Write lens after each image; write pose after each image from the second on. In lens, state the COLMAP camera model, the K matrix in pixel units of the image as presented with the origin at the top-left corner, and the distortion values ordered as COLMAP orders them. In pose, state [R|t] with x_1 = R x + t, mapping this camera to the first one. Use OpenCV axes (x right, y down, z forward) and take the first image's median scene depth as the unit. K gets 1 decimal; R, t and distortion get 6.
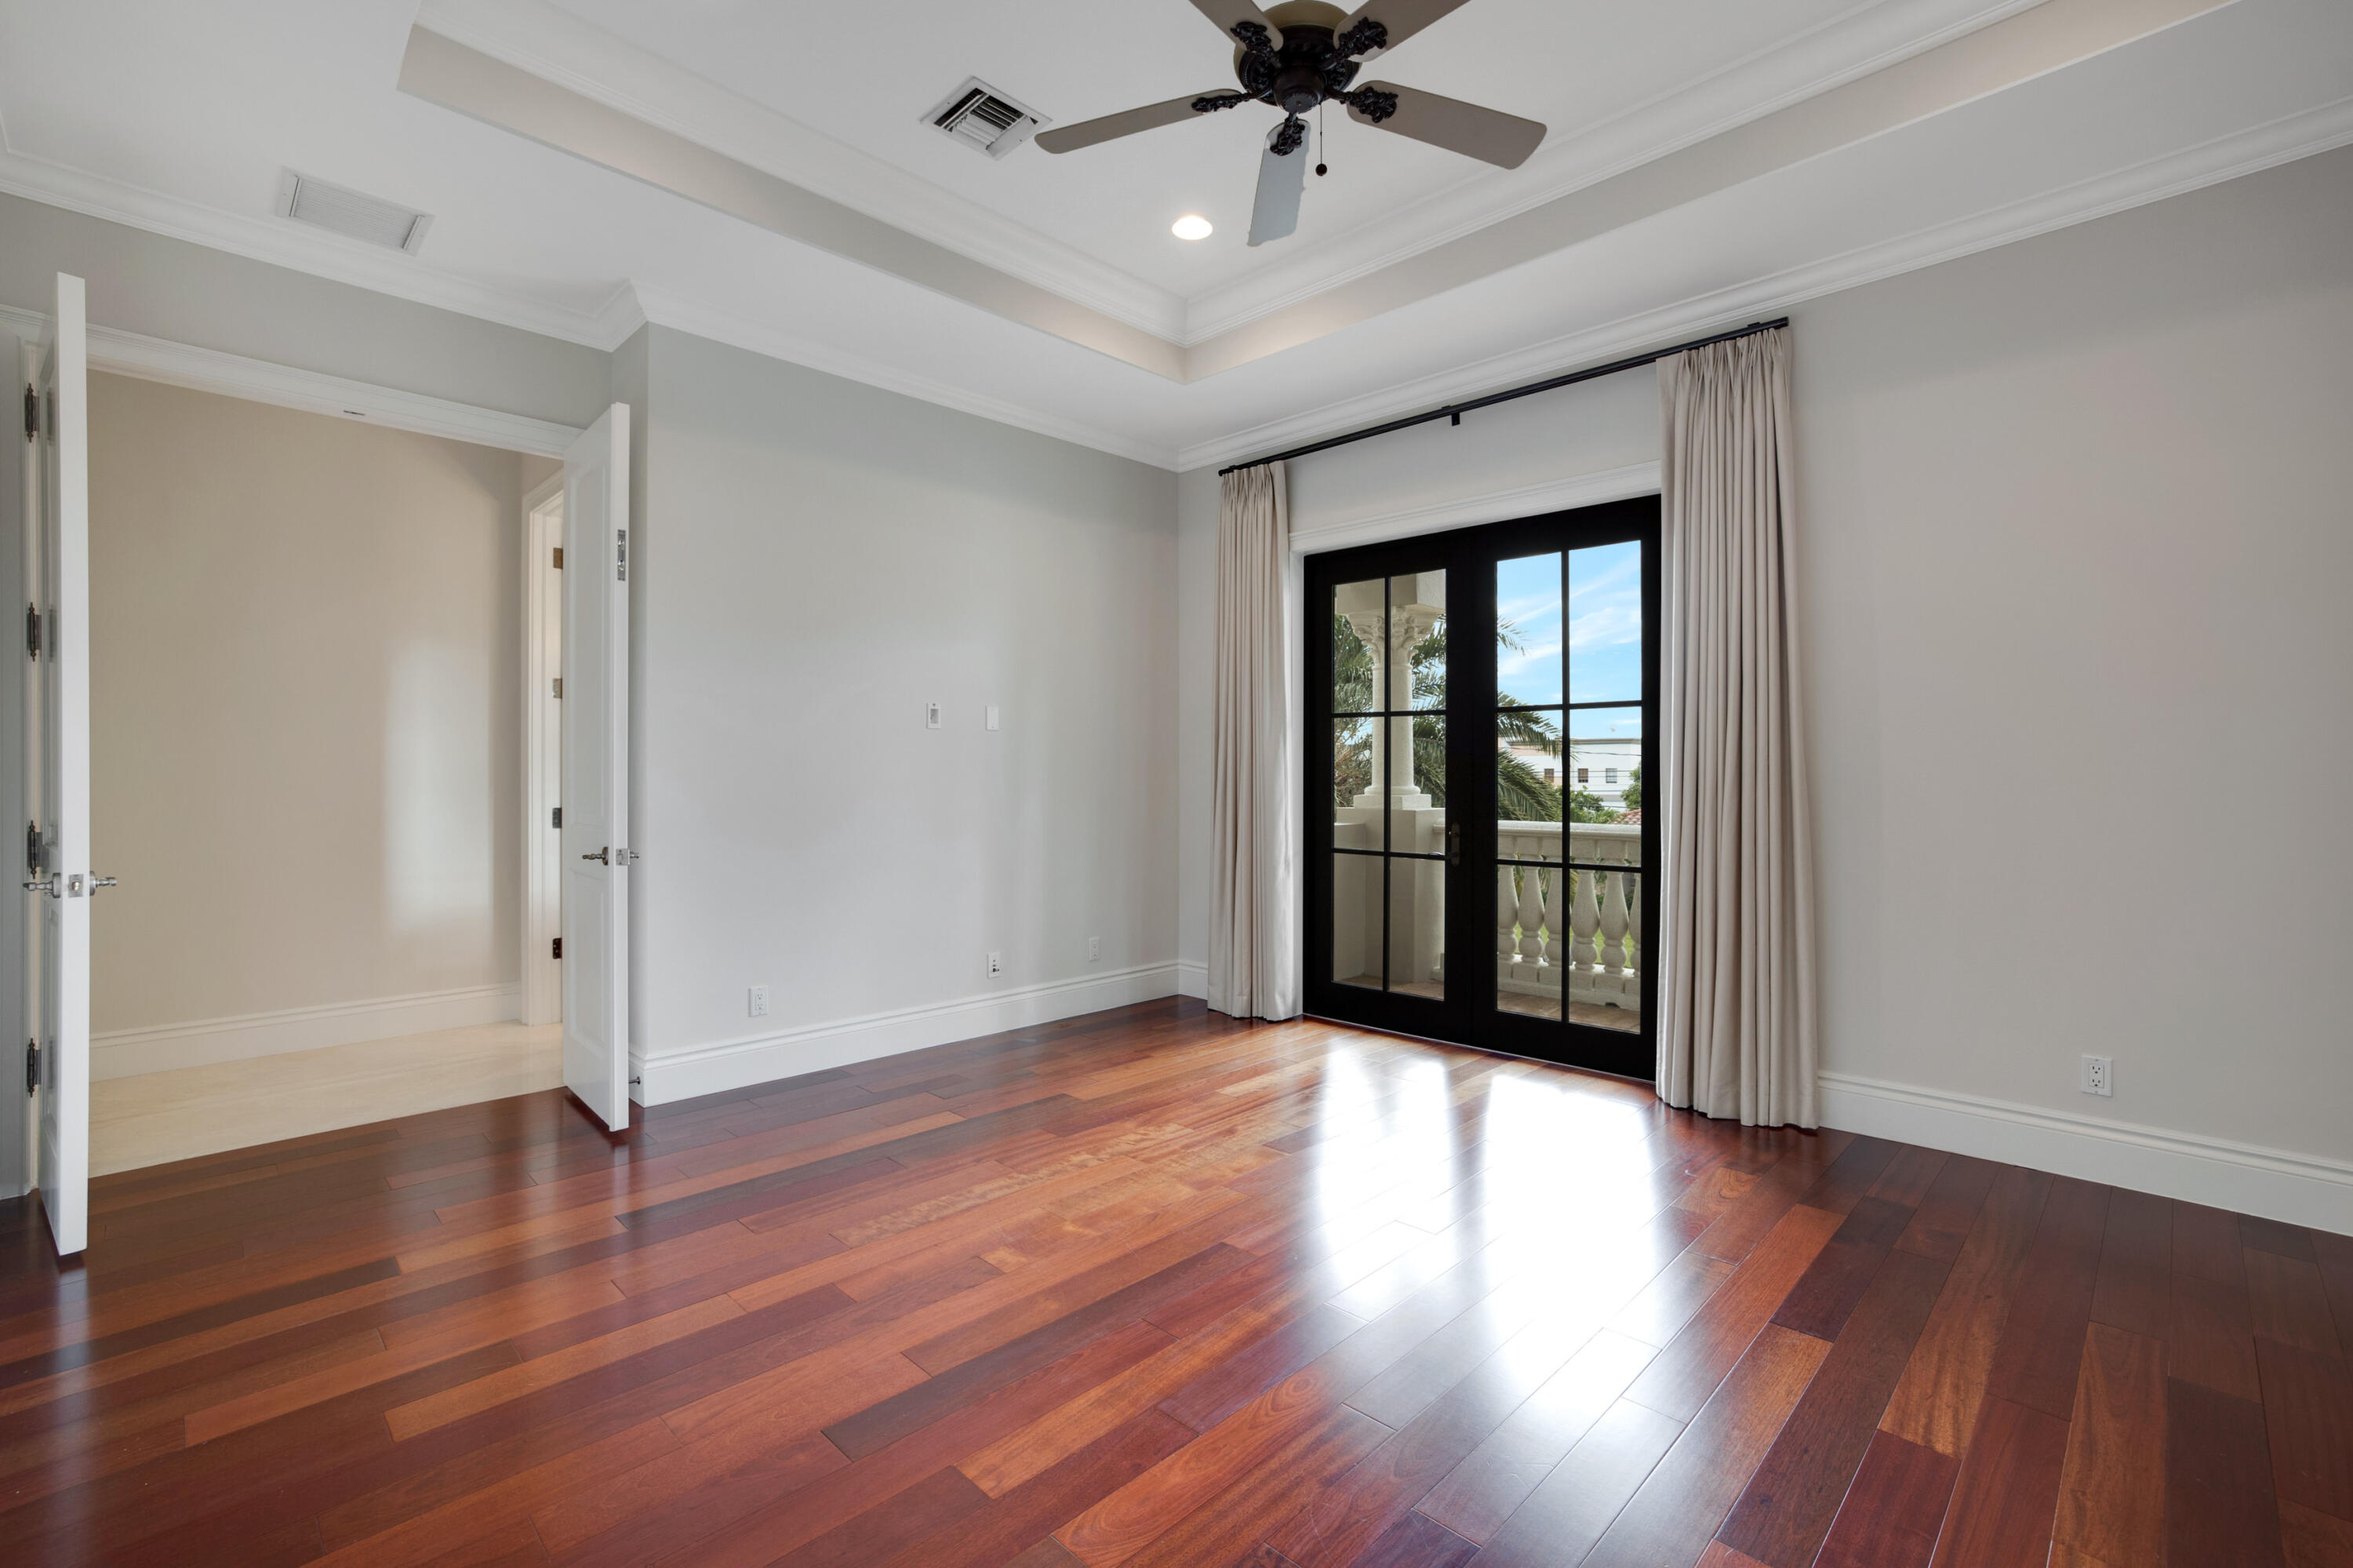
lens RADIAL K [[1014.5, 0, 1100.8], [0, 1014.5, 769.7], [0, 0, 1]] dist [-0.001946, 0.000010]
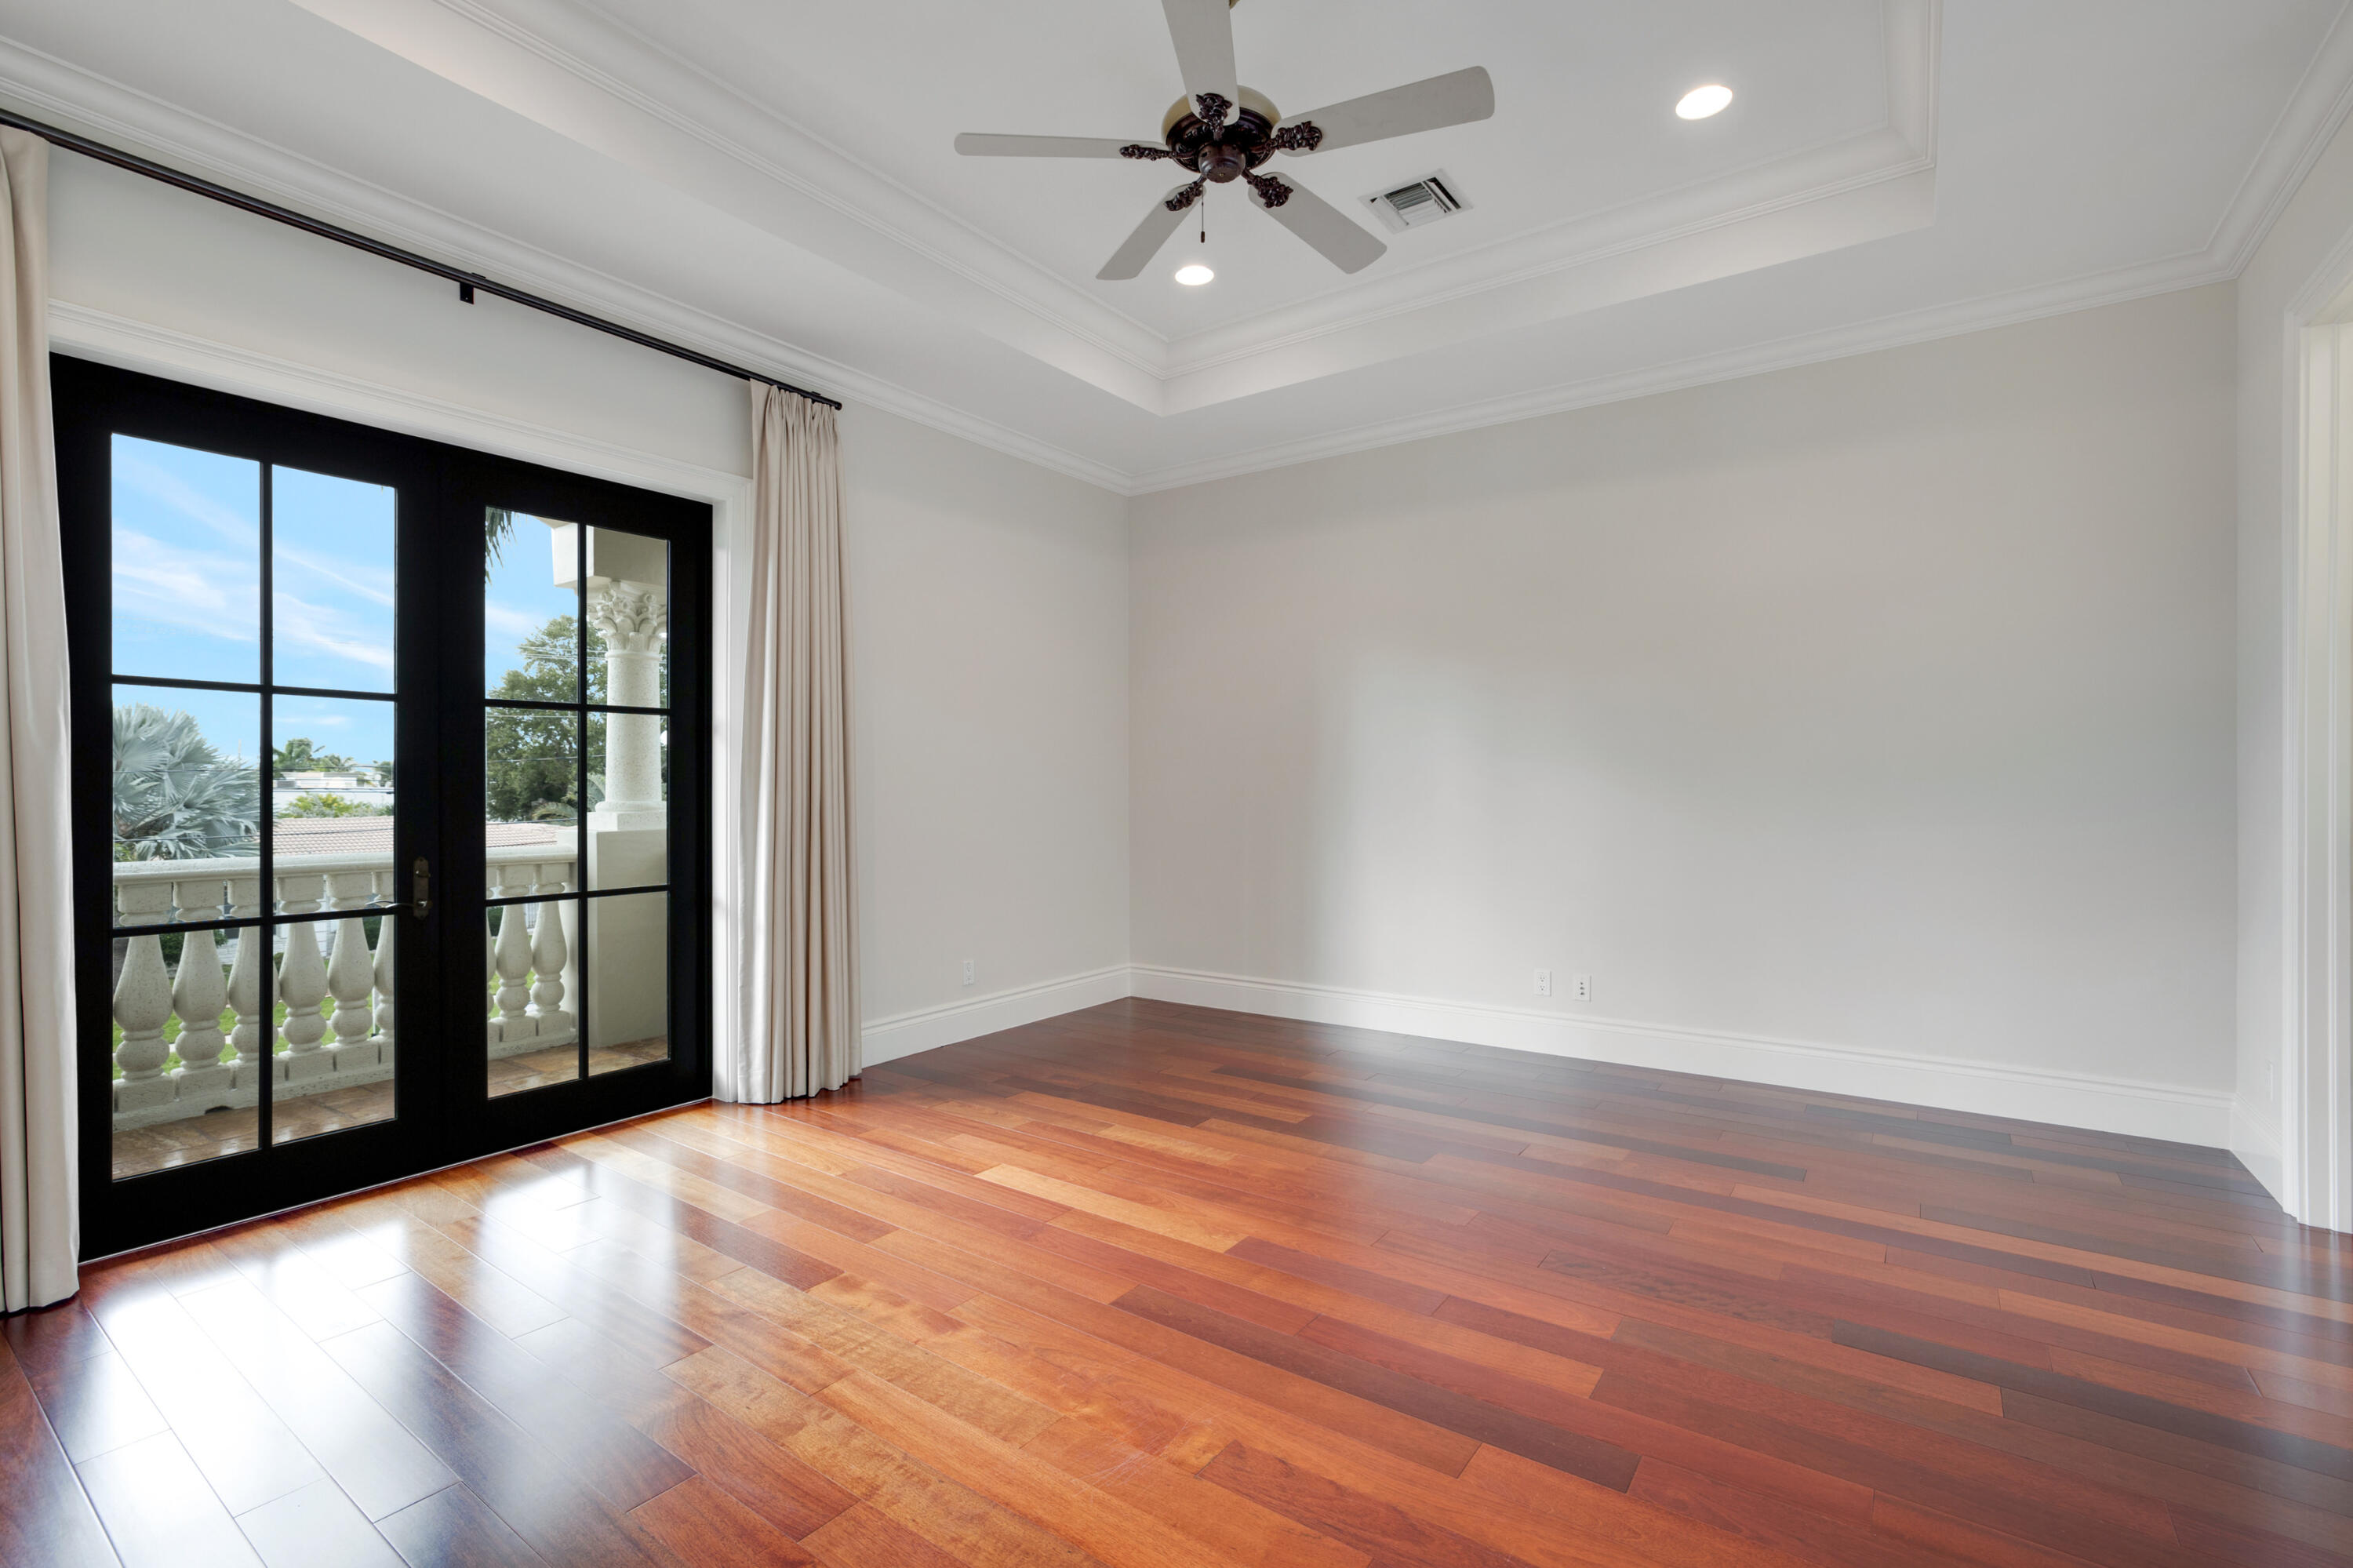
lens RADIAL K [[1059.6, 0, 1153.8], [0, 1059.6, 786.0], [0, 0, 1]] dist [0.000694, 0.001686]
pose [[-0.168007, -0.004649, 0.985775, -0.480819], [0.000932, 0.999988, 0.004875, -0.000458], [-0.985785, 0.001738, -0.168000, 0.658370]]
